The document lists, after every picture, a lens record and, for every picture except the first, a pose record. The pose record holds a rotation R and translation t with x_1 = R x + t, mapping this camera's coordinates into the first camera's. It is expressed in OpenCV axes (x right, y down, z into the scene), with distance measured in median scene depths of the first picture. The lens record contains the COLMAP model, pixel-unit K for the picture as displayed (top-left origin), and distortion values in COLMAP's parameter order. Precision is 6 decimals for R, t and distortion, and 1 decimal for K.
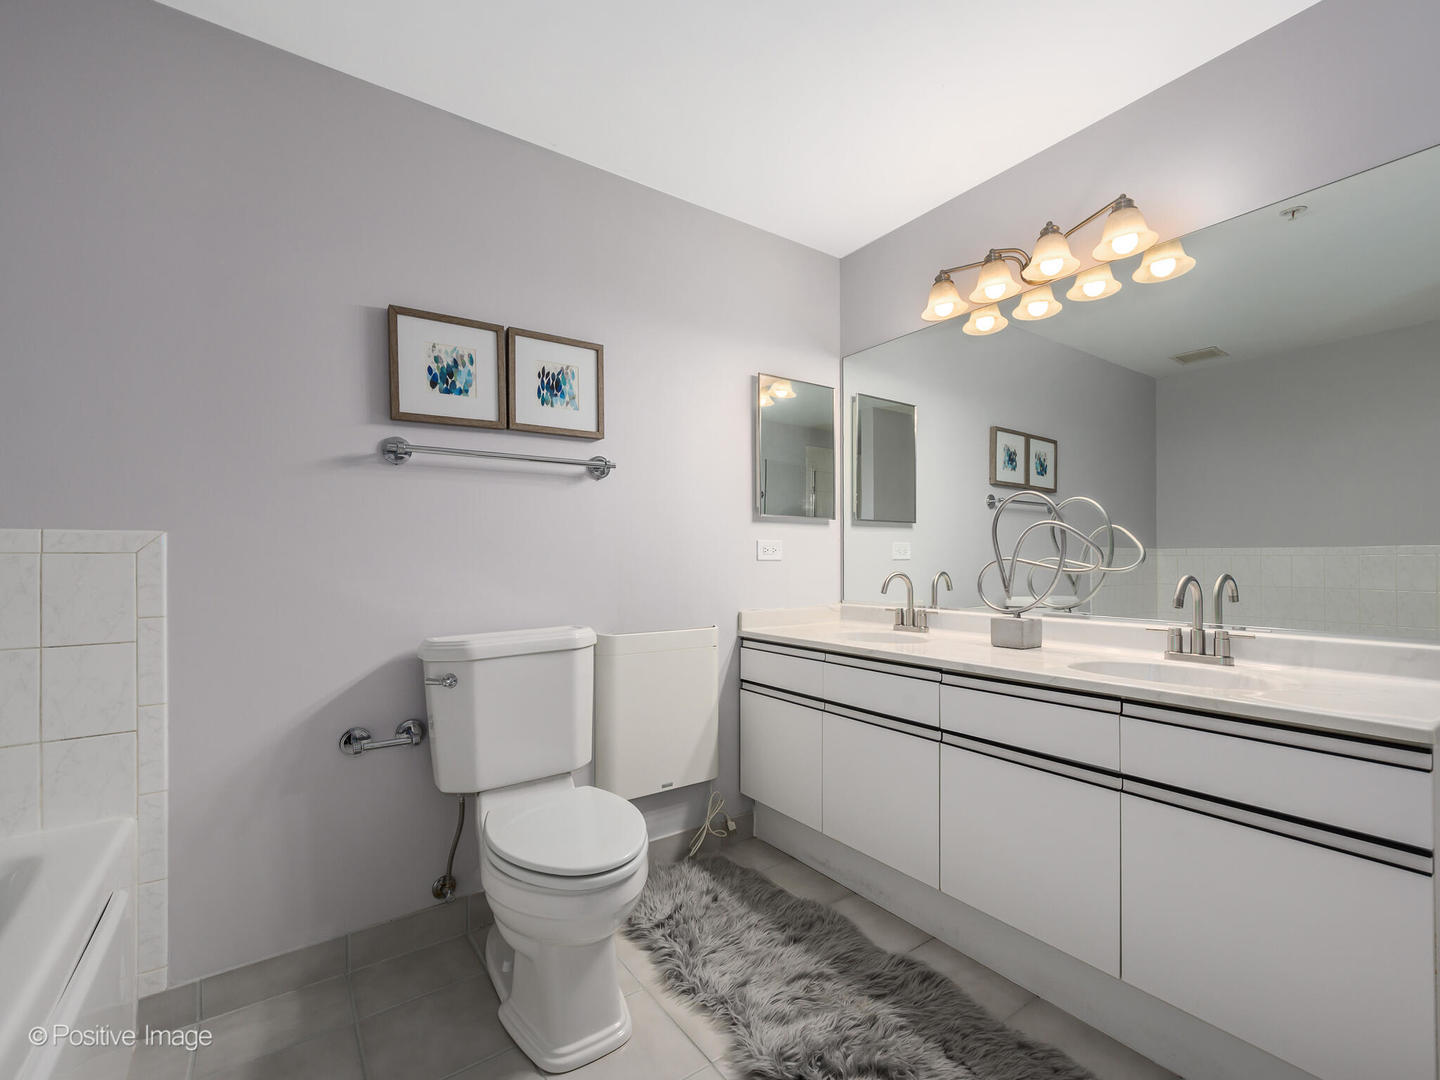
lens RADIAL K [[646.6, 0, 721.2], [0, 646.6, 550.3], [0, 0, 1]] dist [-0.003846, 0.003315]
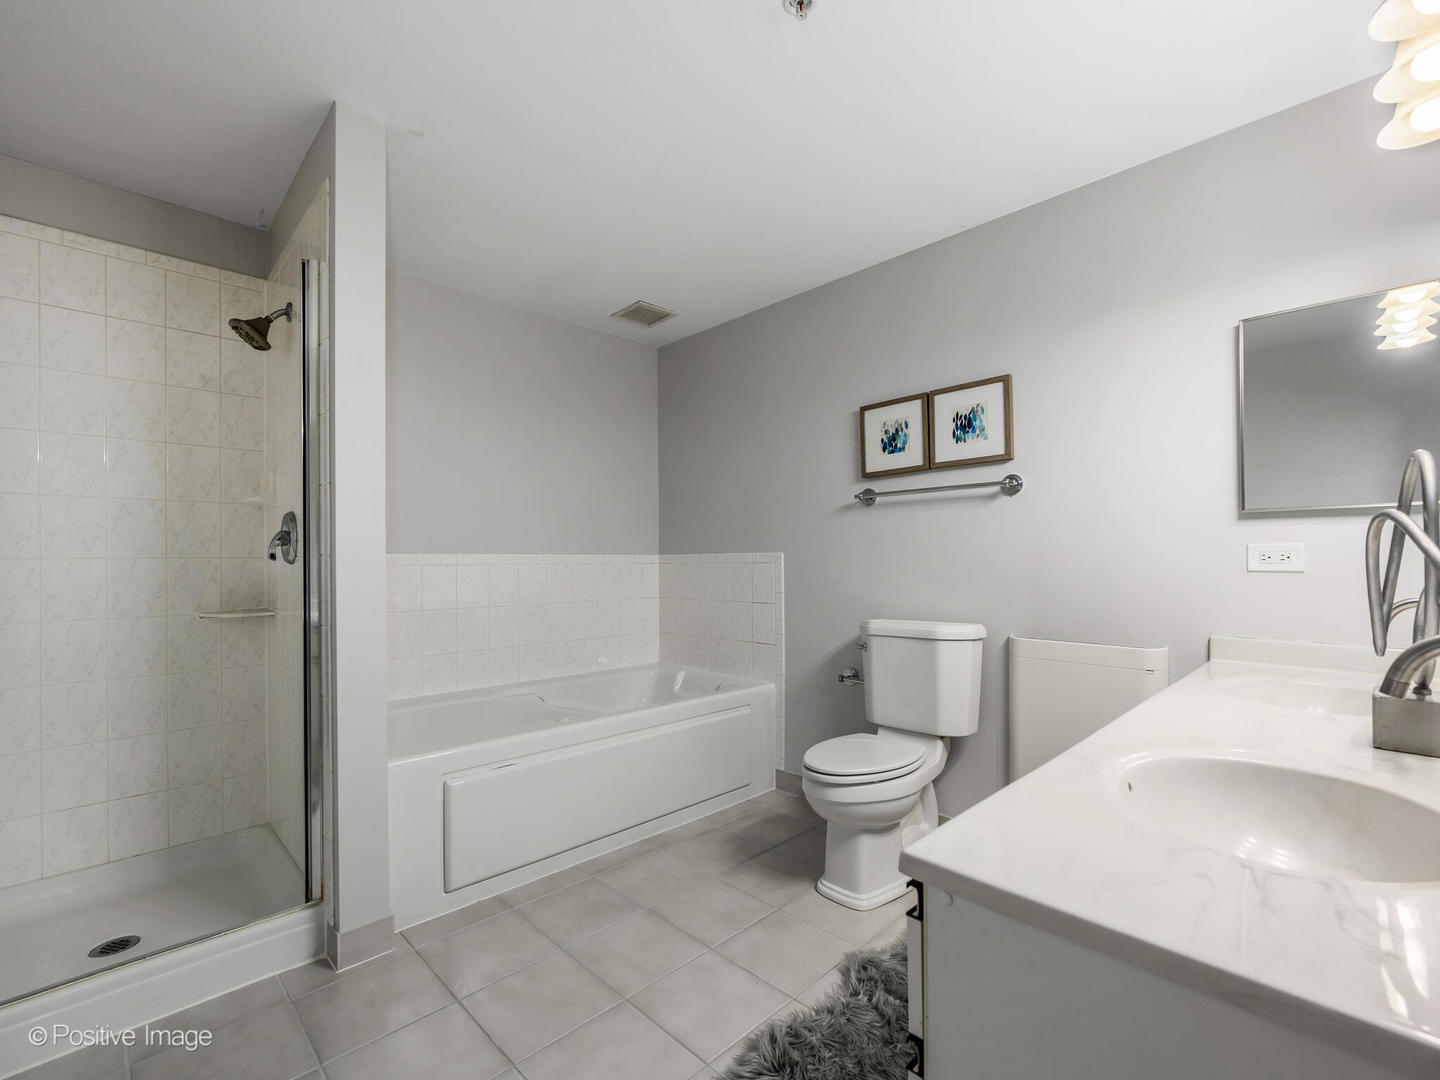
lens RADIAL K [[646.6, 0, 719.5], [0, 646.6, 547.5], [0, 0, 1]] dist [-0.003846, 0.003315]
pose [[0.145922, -0.013131, -0.989209, 0.924939], [0.018755, 0.999769, -0.010505, -0.021123], [0.989118, -0.017019, 0.146135, 0.382407]]
